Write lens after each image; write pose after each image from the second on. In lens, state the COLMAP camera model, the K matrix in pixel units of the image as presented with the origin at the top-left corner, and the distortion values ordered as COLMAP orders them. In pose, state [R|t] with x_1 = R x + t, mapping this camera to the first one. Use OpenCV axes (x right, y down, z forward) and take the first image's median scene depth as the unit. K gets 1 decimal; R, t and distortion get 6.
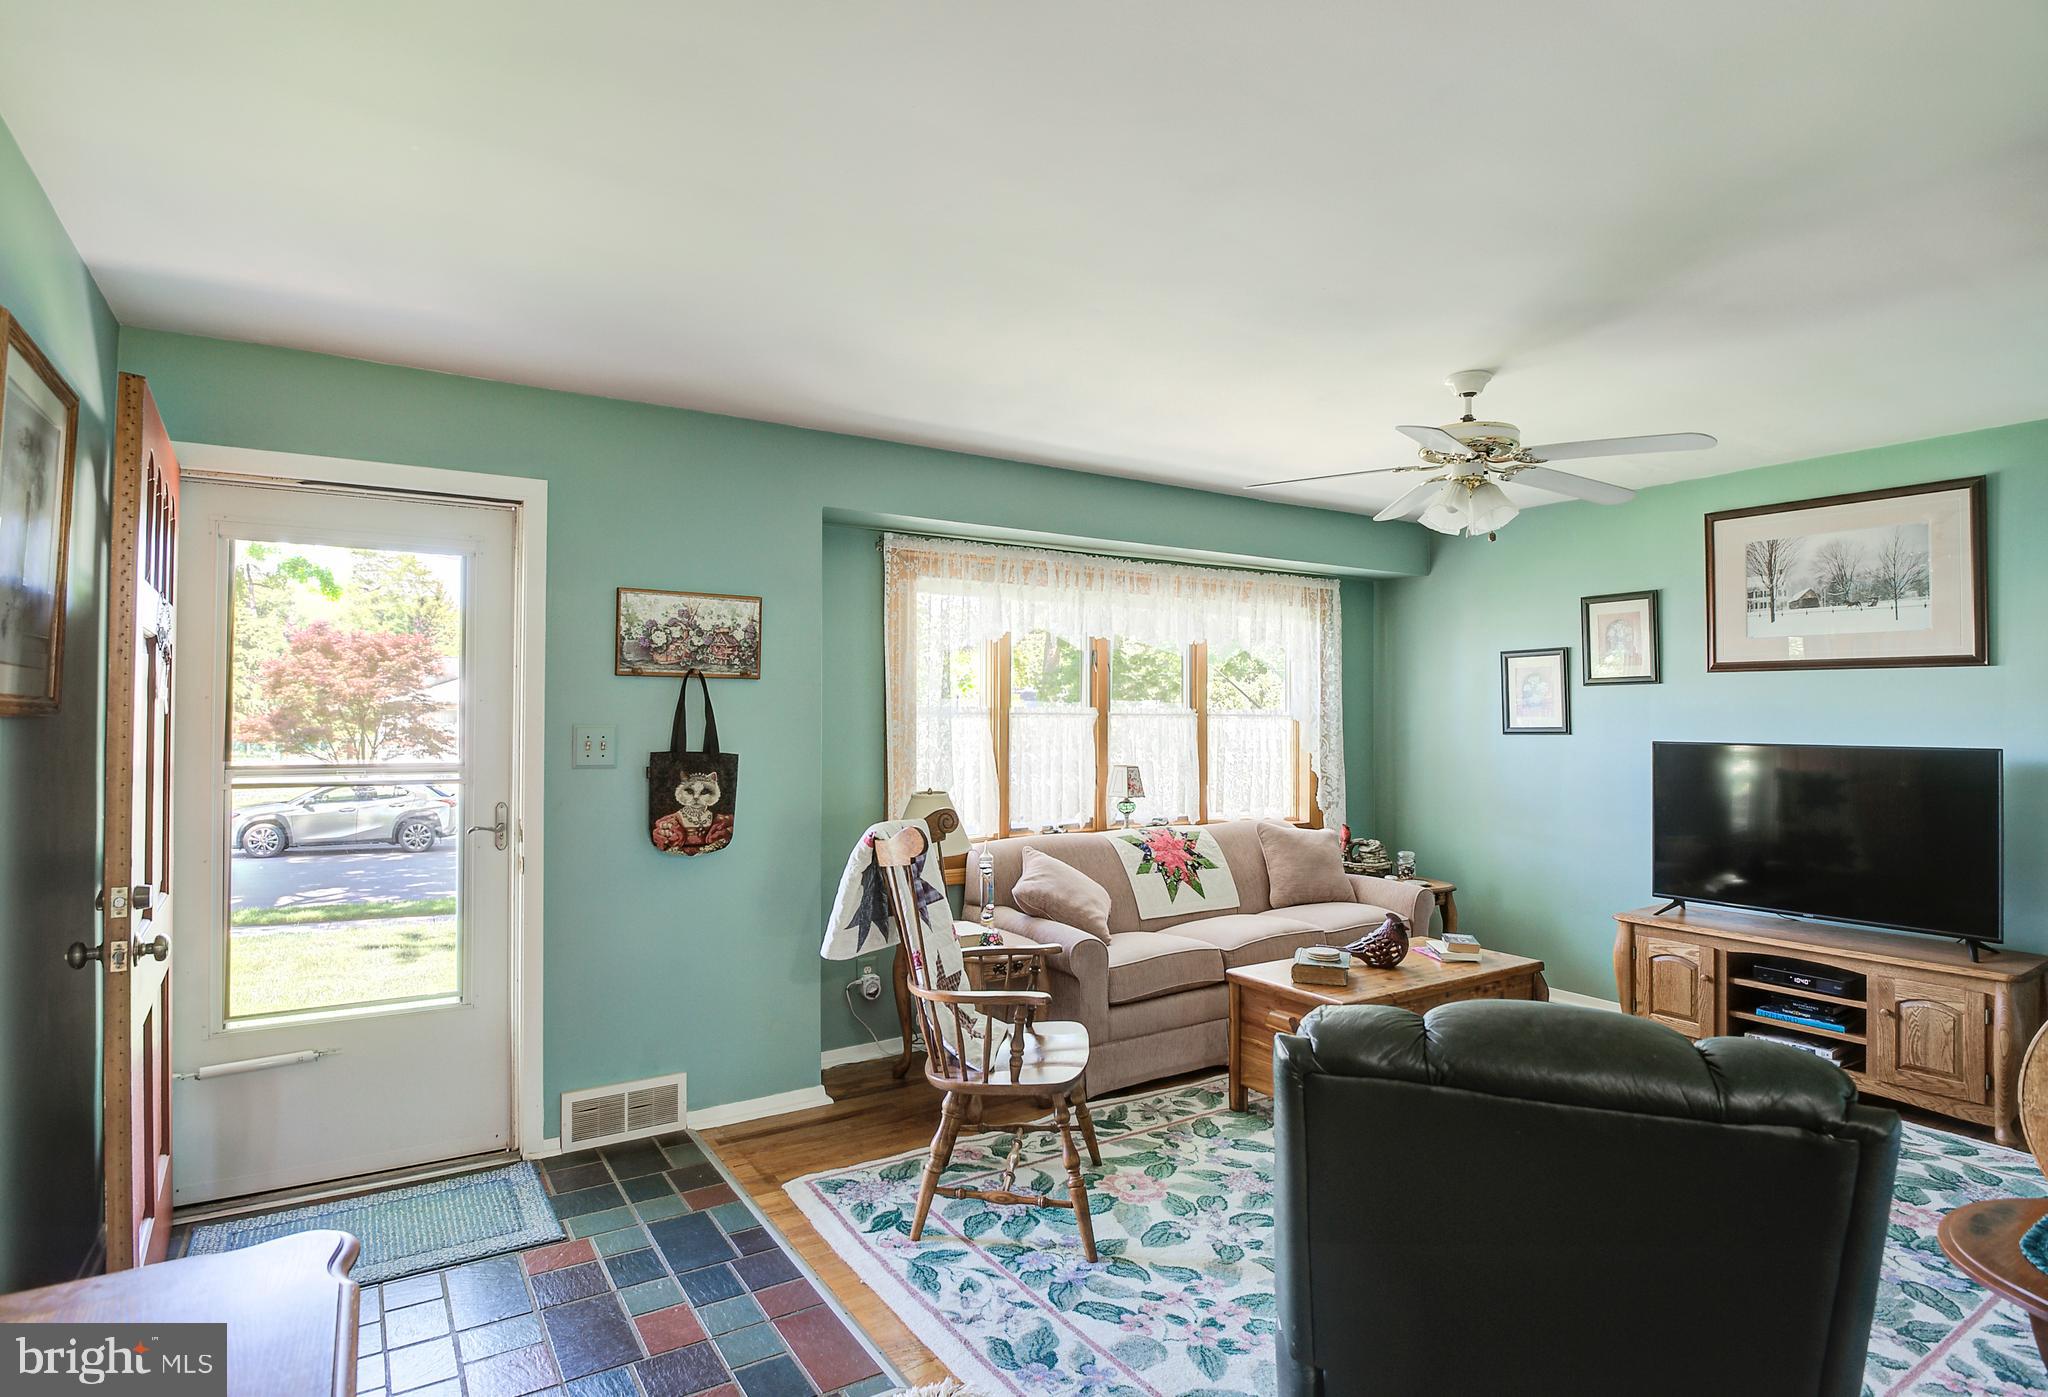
lens RADIAL K [[1039.1, 0, 1004.7], [0, 1039.1, 695.0], [0, 0, 1]] dist [-0.020952, -0.003839]
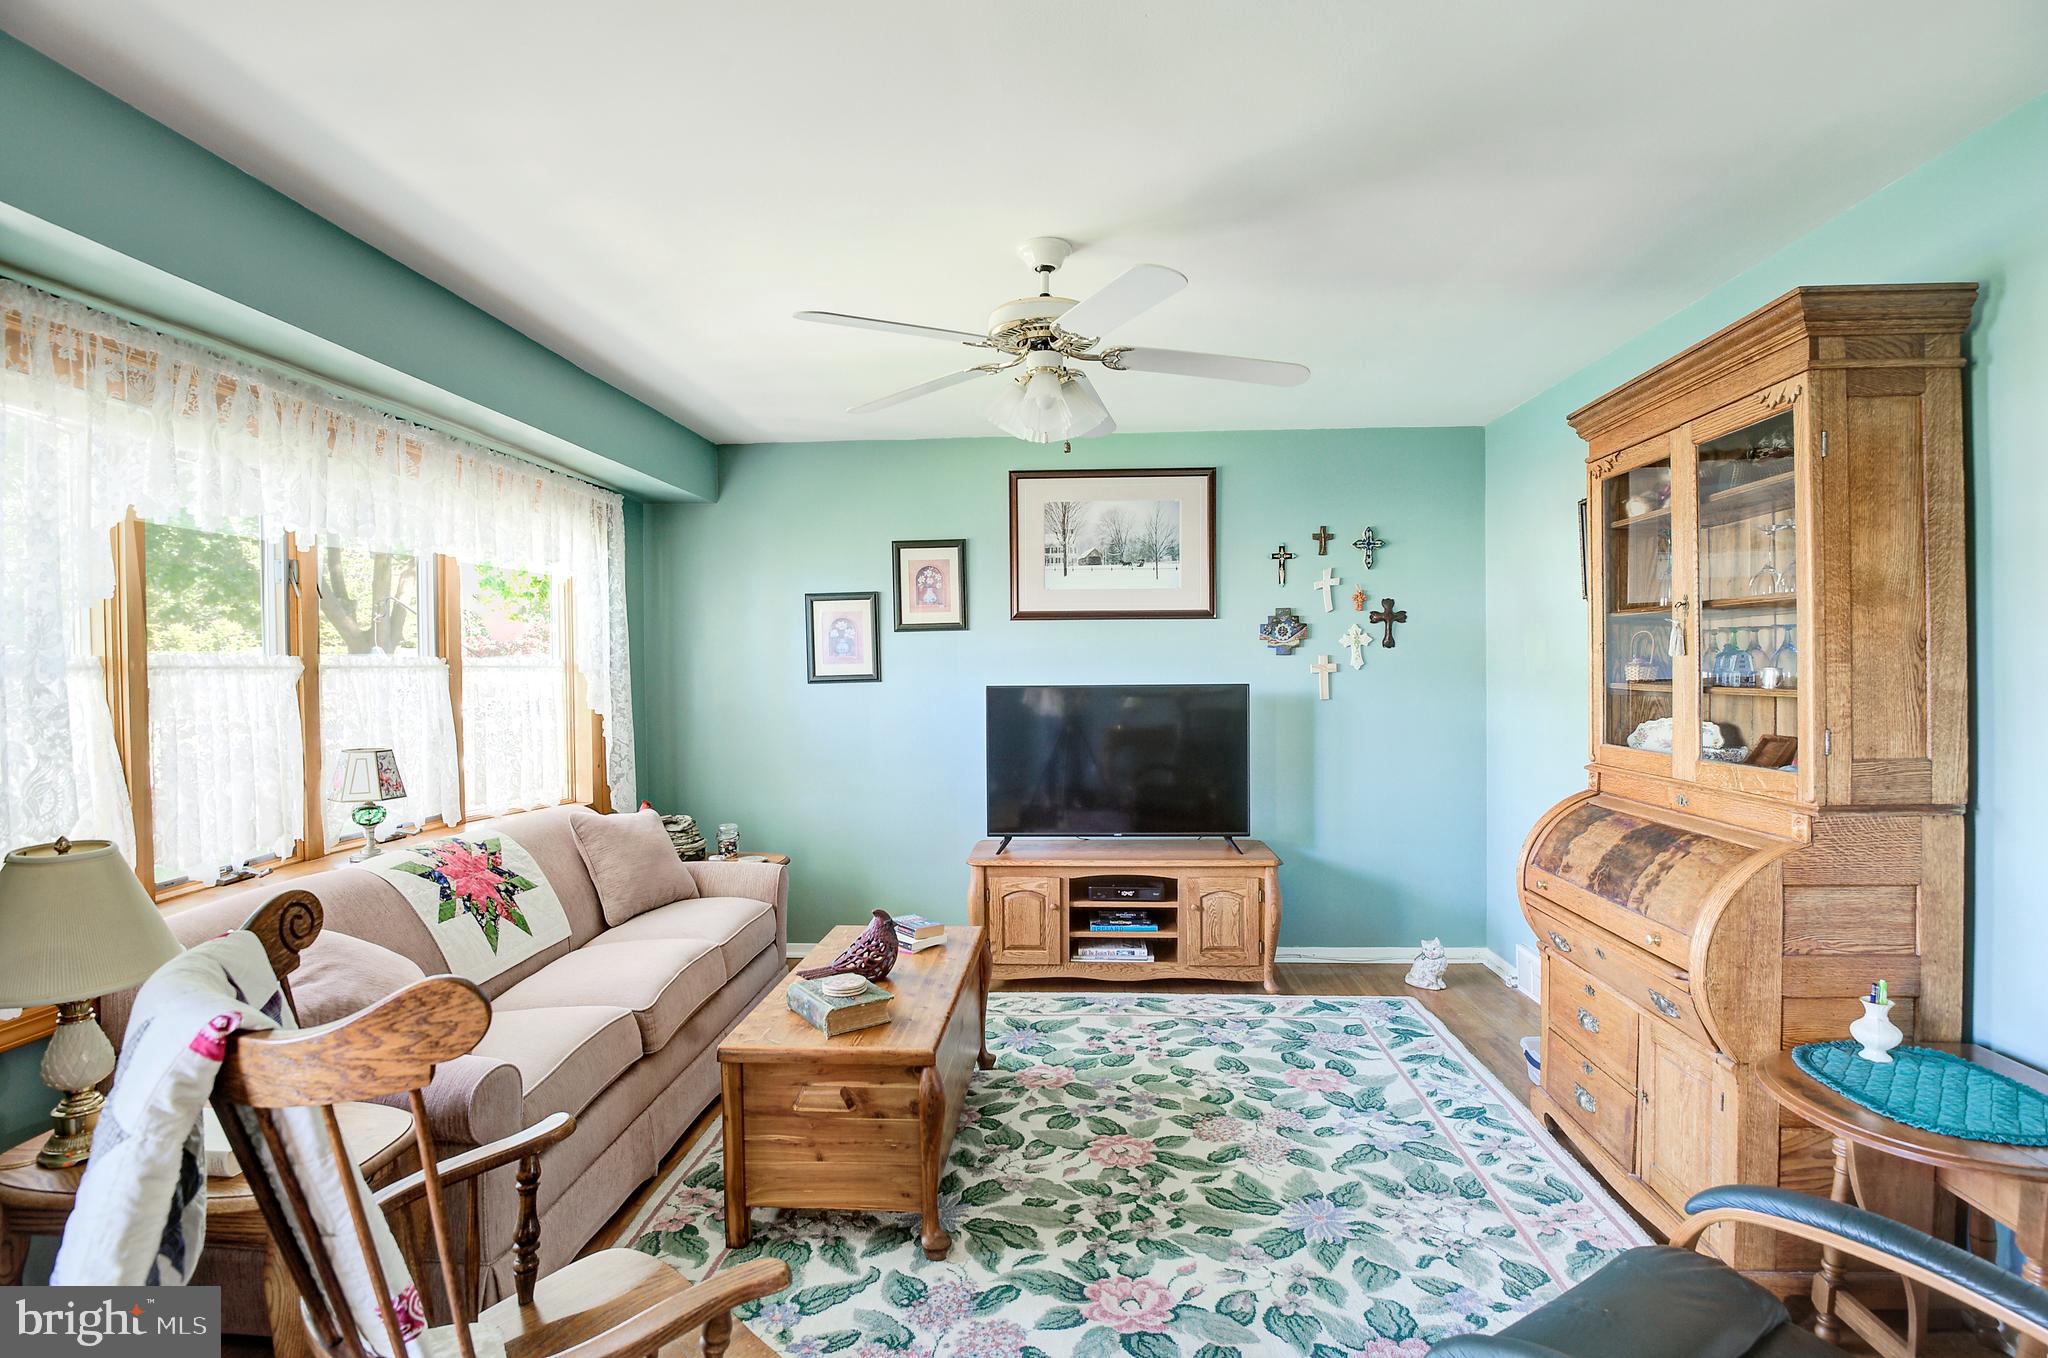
lens RADIAL K [[991.2, 0, 1022.9], [0, 991.2, 676.6], [0, 0, 1]] dist [-0.023081, -0.002781]
pose [[0.585647, -0.021062, 0.810293, -0.143284], [-0.003539, 0.999586, 0.028540, 0.007075], [-0.810559, -0.019582, 0.585330, 0.379847]]
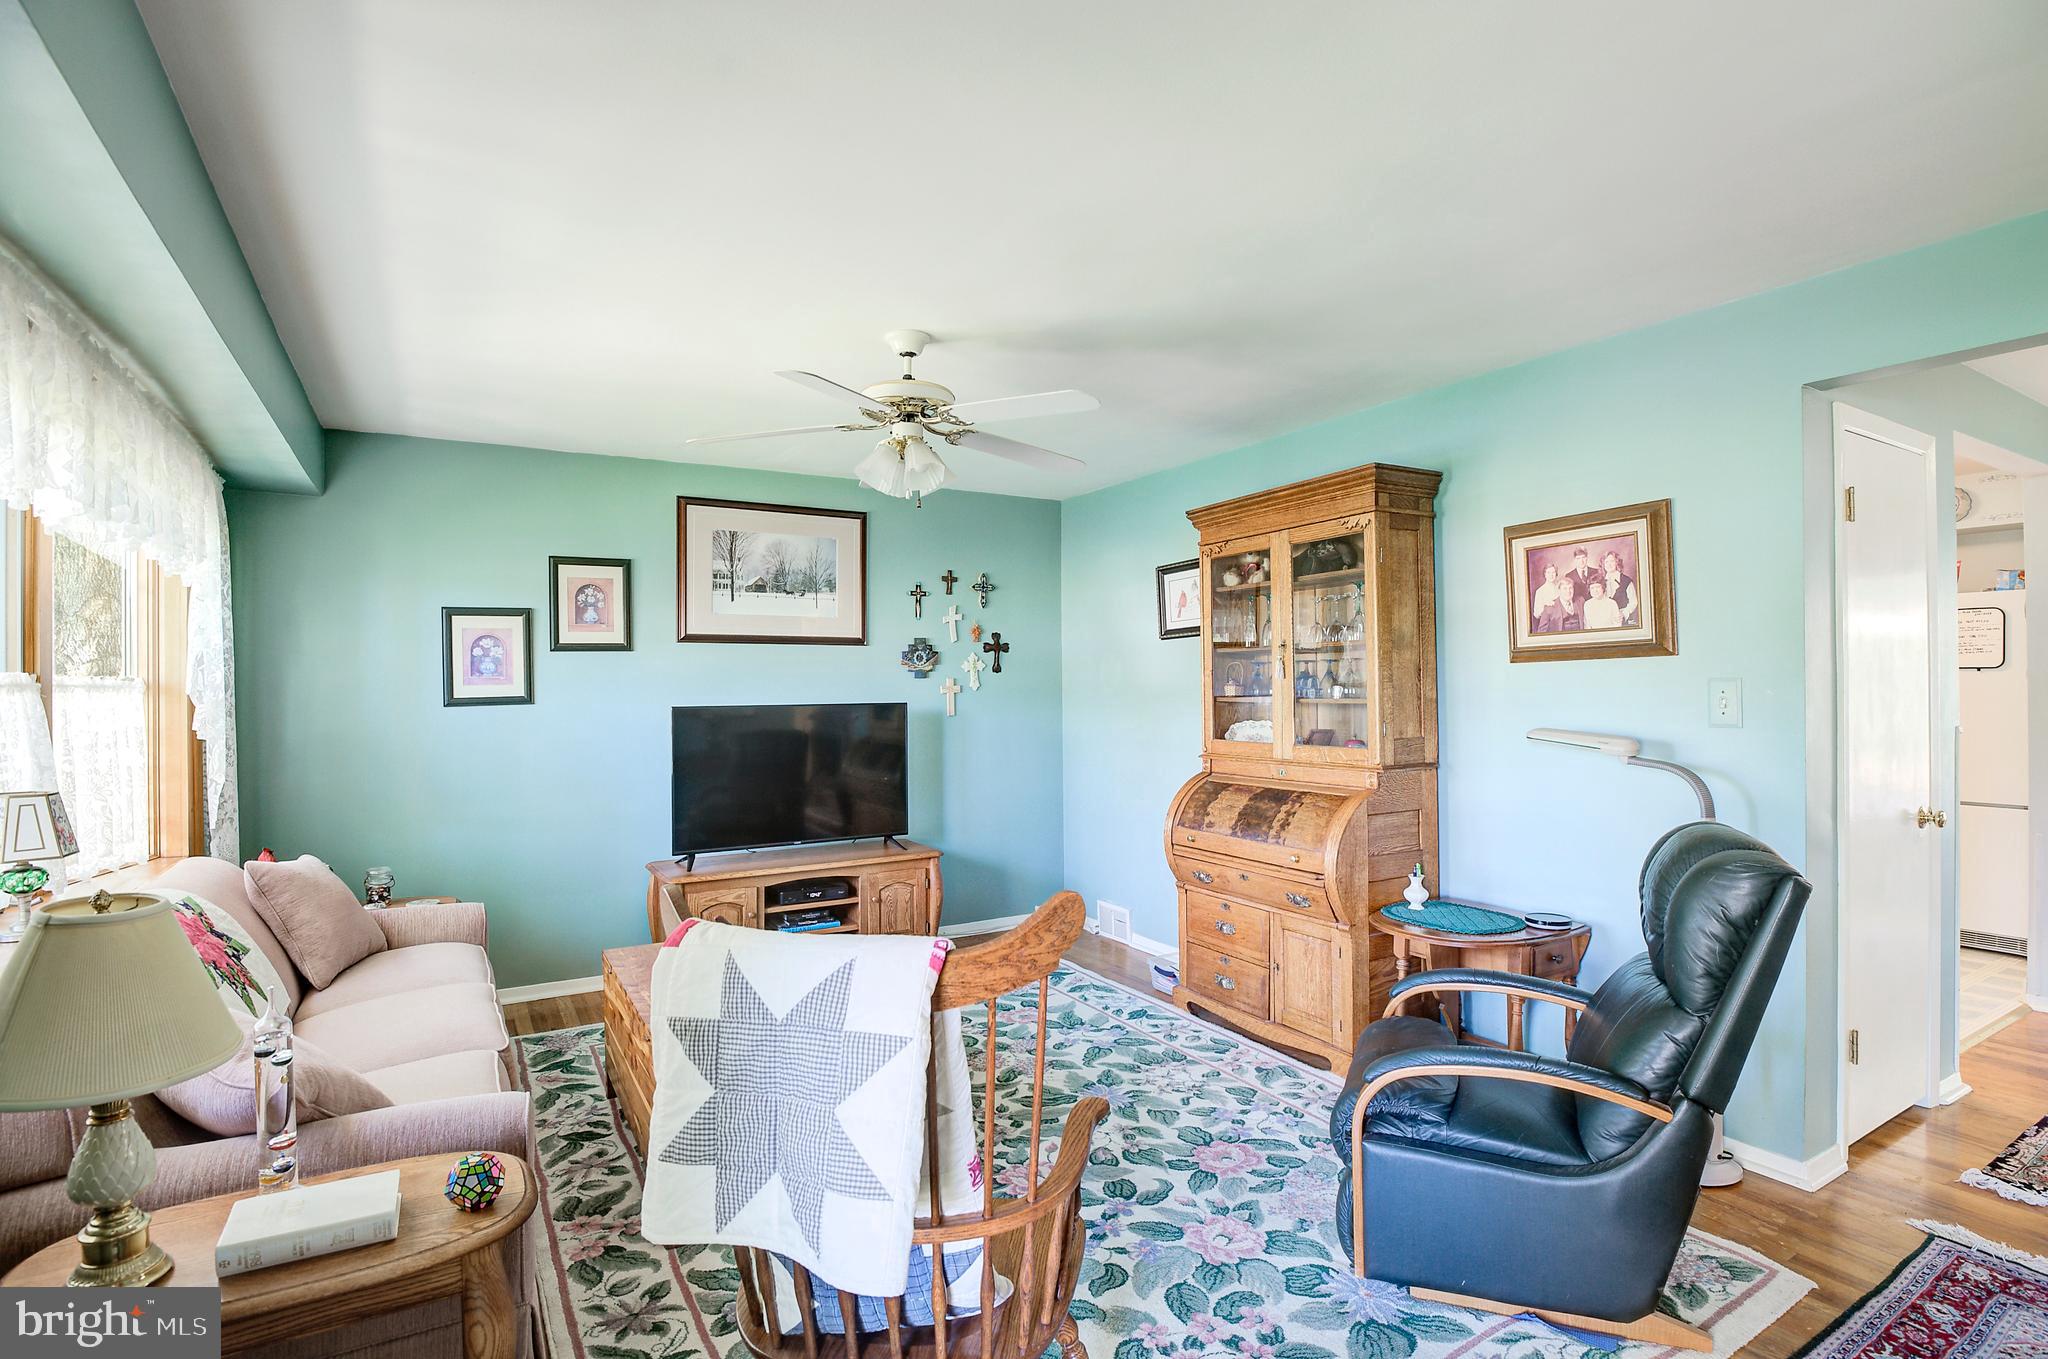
lens RADIAL K [[991.2, 0, 1019.3], [0, 991.2, 679.1], [0, 0, 1]] dist [-0.023081, -0.002781]
pose [[0.032788, -0.000335, 0.999462, -0.343033], [-0.011298, 0.999936, 0.000706, 0.011986], [-0.999398, -0.011315, 0.032782, 0.596202]]
